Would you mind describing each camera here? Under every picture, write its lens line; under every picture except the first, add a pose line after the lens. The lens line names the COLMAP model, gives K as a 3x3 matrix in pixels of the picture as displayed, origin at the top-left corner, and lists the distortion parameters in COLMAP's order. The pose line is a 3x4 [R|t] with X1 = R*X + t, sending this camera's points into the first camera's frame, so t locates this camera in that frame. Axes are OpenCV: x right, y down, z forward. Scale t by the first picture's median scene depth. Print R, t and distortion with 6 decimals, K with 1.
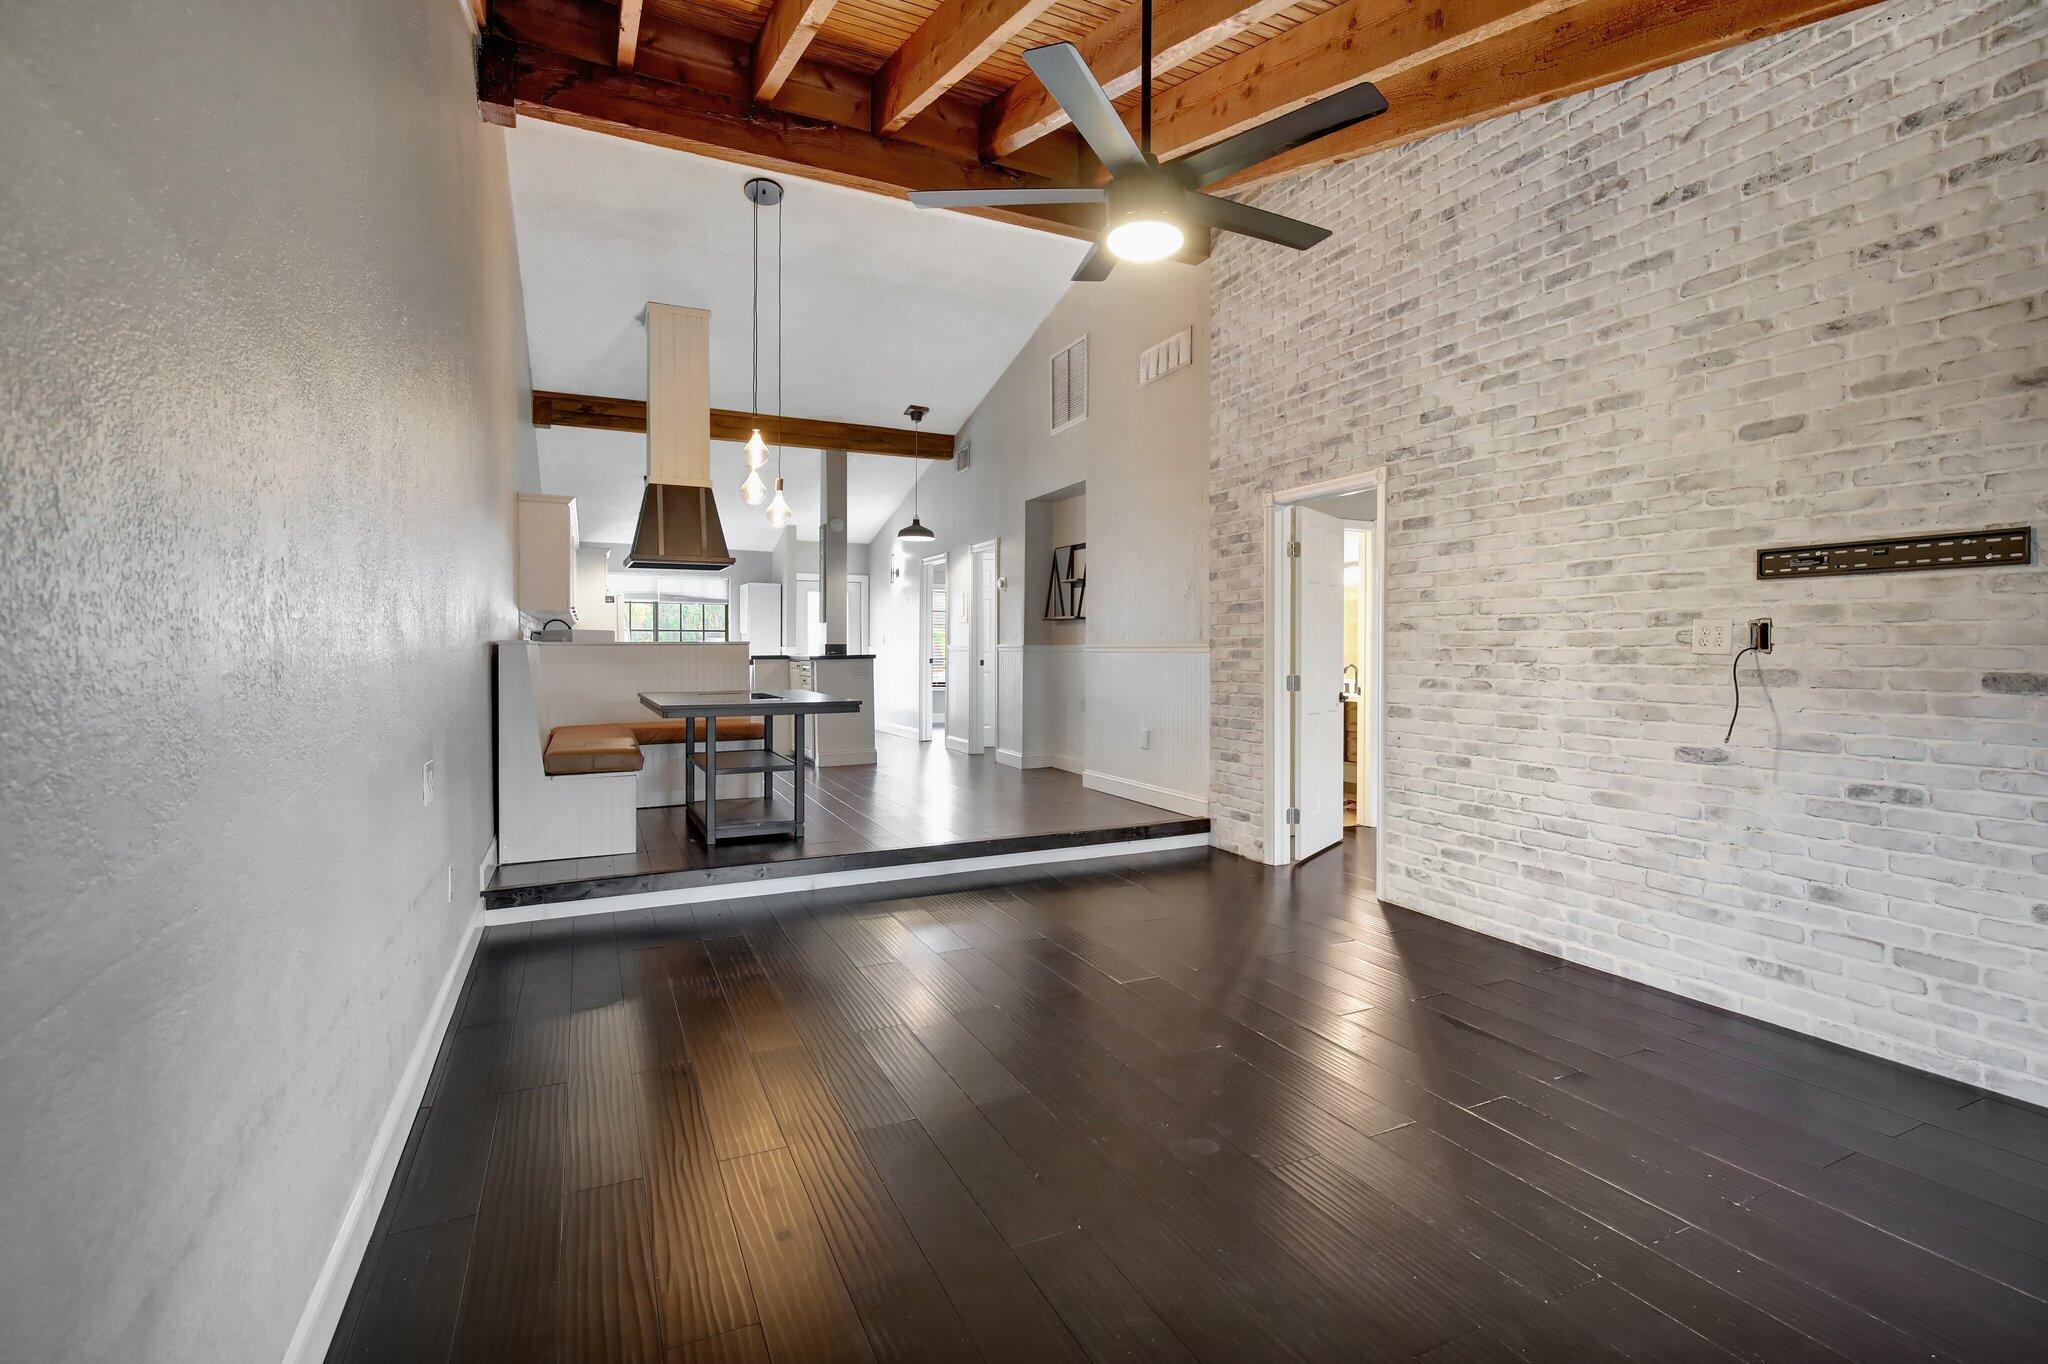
lens RADIAL K [[953.1, 0, 1059.6], [0, 953.1, 652.2], [0, 0, 1]] dist [0.000319, 0.000111]
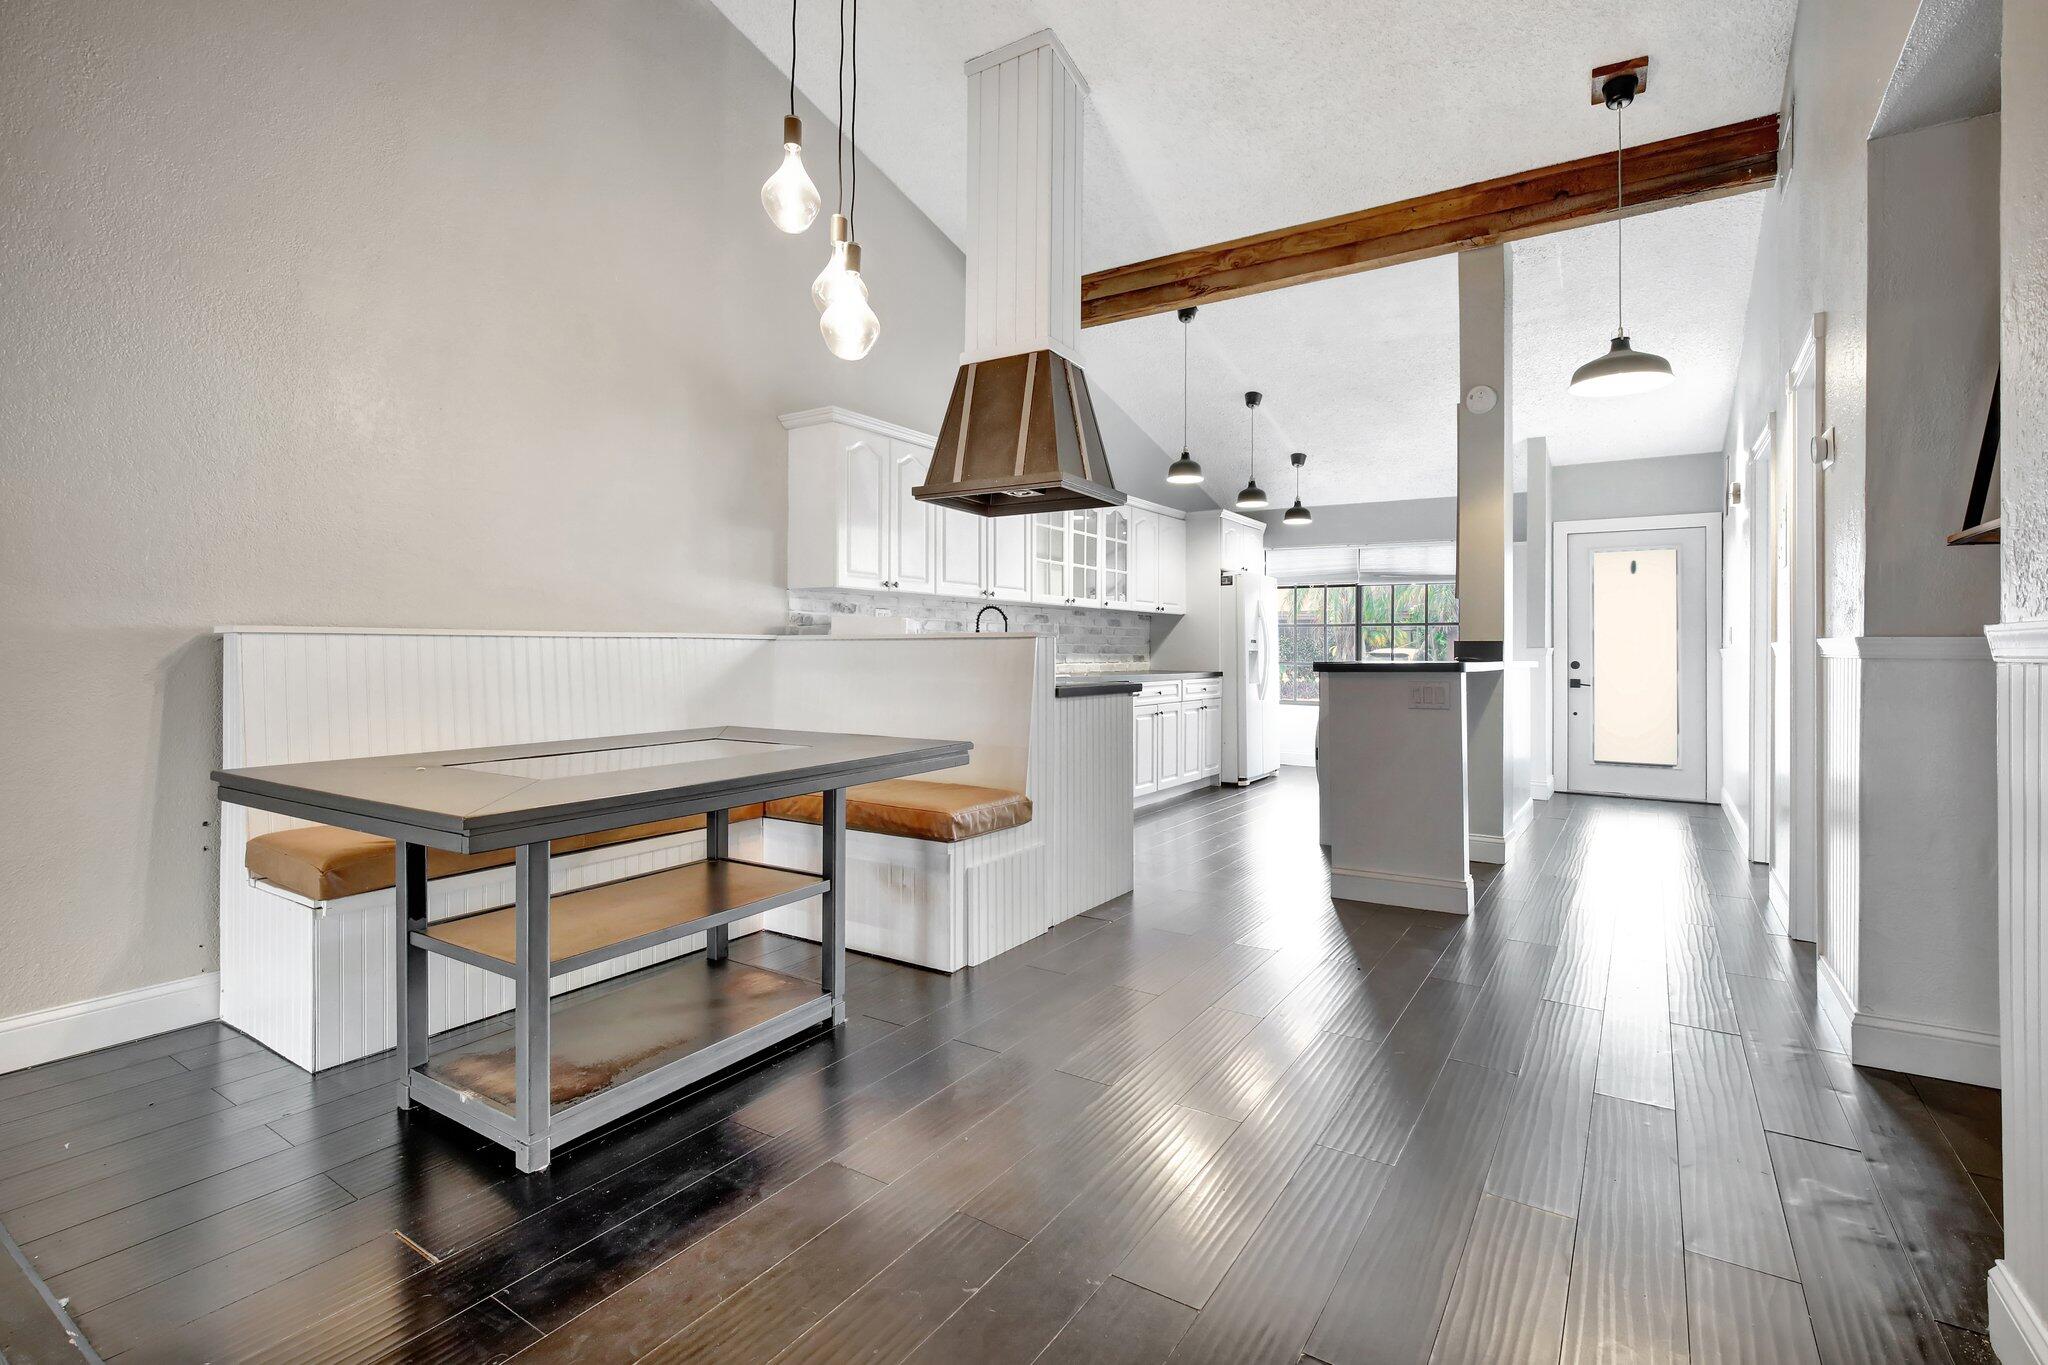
lens RADIAL K [[953.7, 0, 1030.8], [0, 953.7, 642.4], [0, 0, 1]] dist [-0.022792, 0.000447]
pose [[0.501624, -0.003111, -0.865080, 0.095653], [-0.009793, 0.999909, -0.009274, -0.001168], [0.865030, 0.013124, 0.501548, 0.740225]]
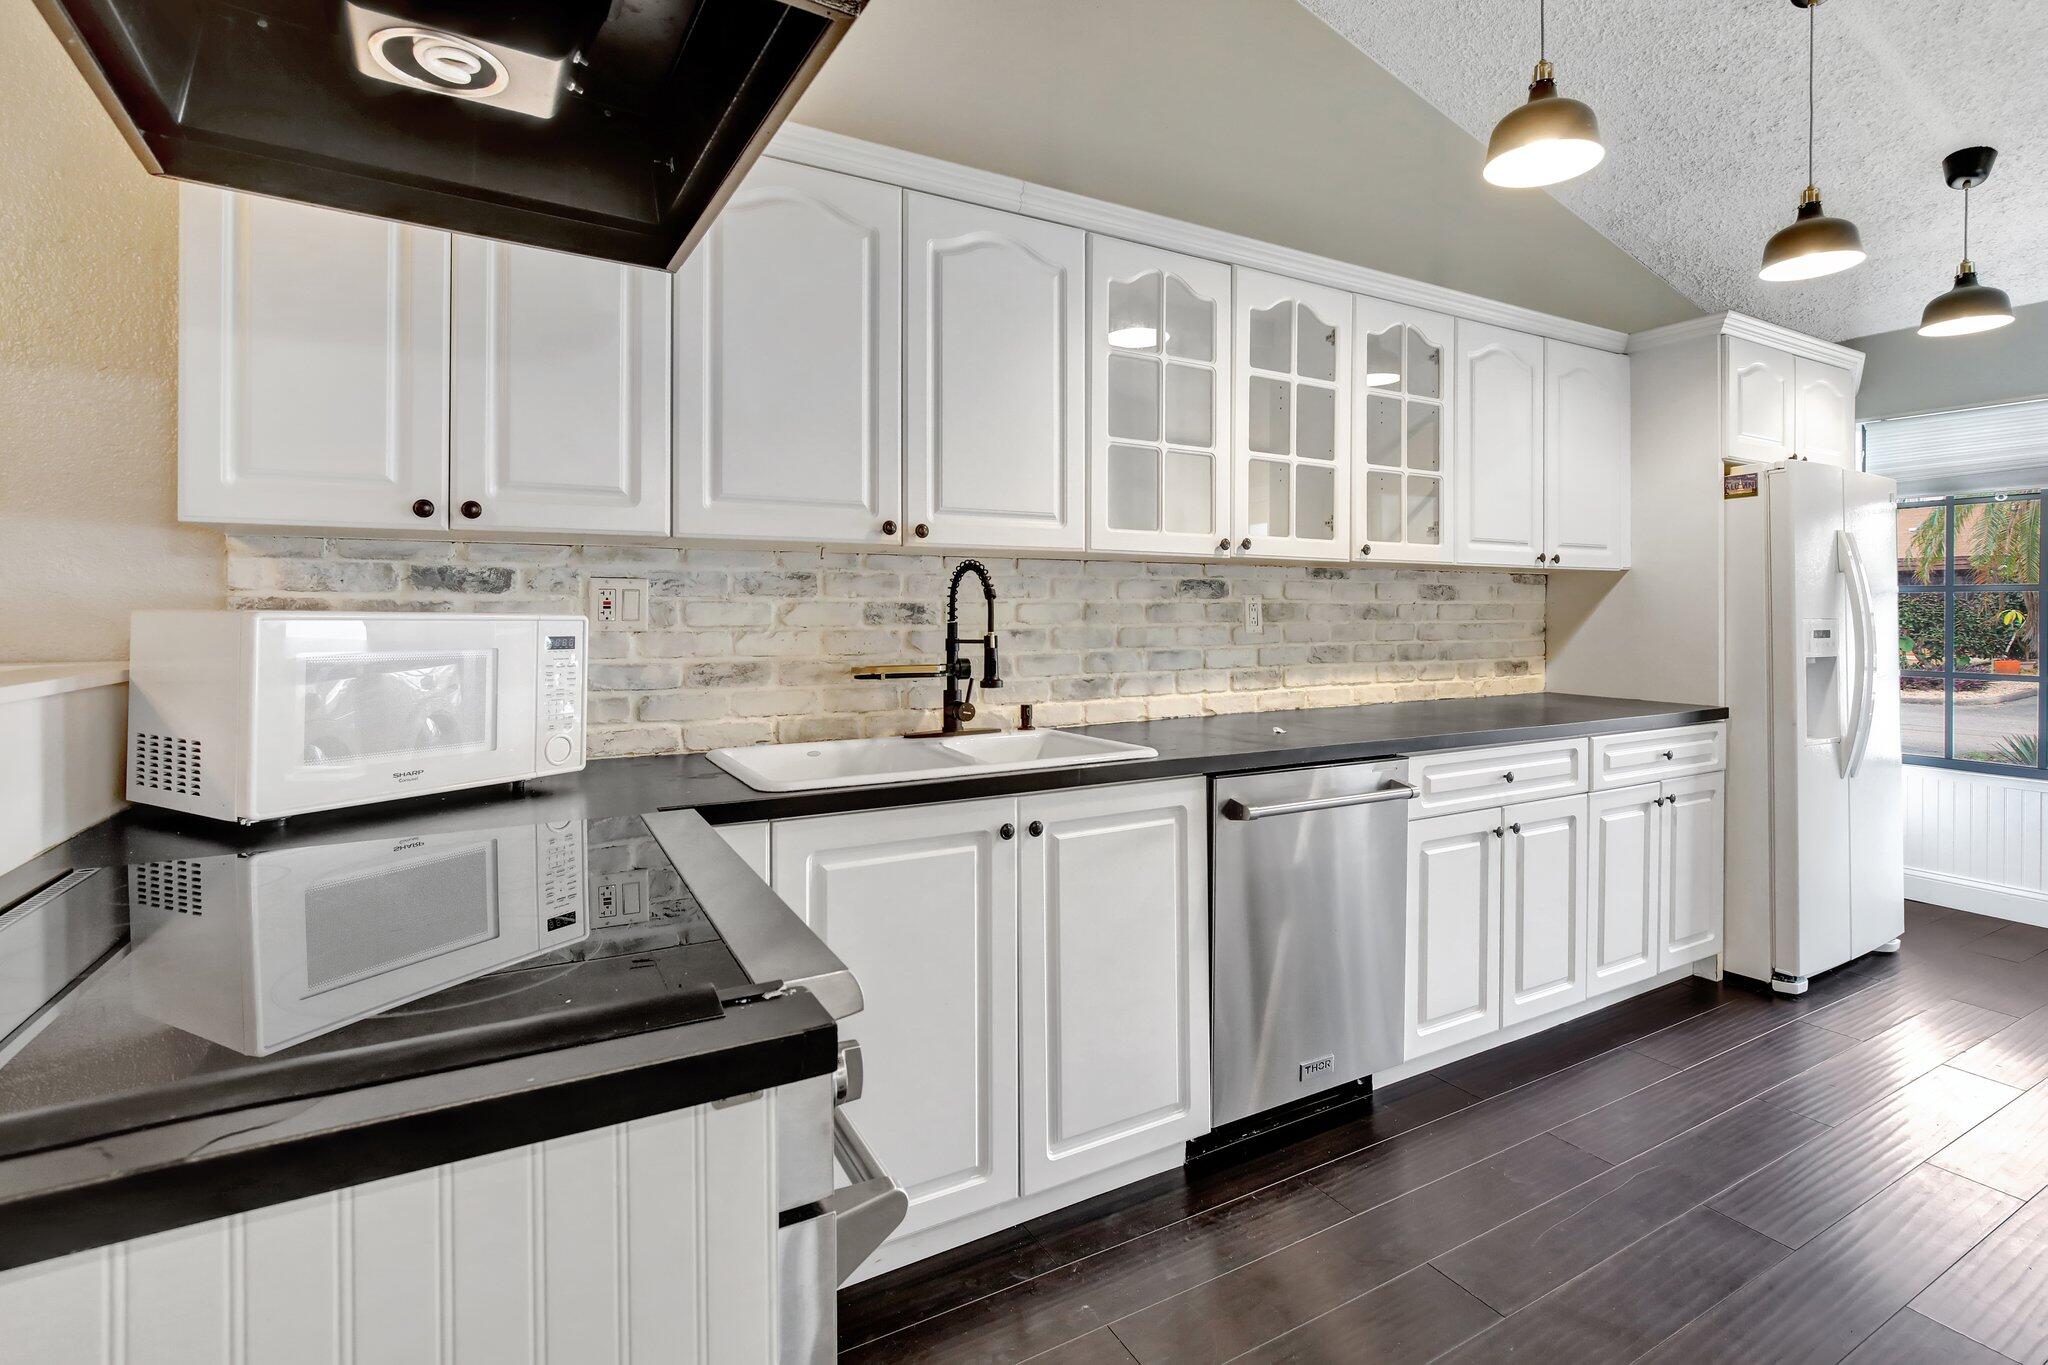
lens RADIAL K [[988.6, 0, 1022.8], [0, 988.6, 613.5], [0, 0, 1]] dist [-0.011318, 0.000027]
pose [[0.051632, 0.008173, -0.998633, -0.266651], [-0.007728, 0.999940, 0.007784, -0.023761], [0.998636, 0.007316, 0.051693, 1.095645]]
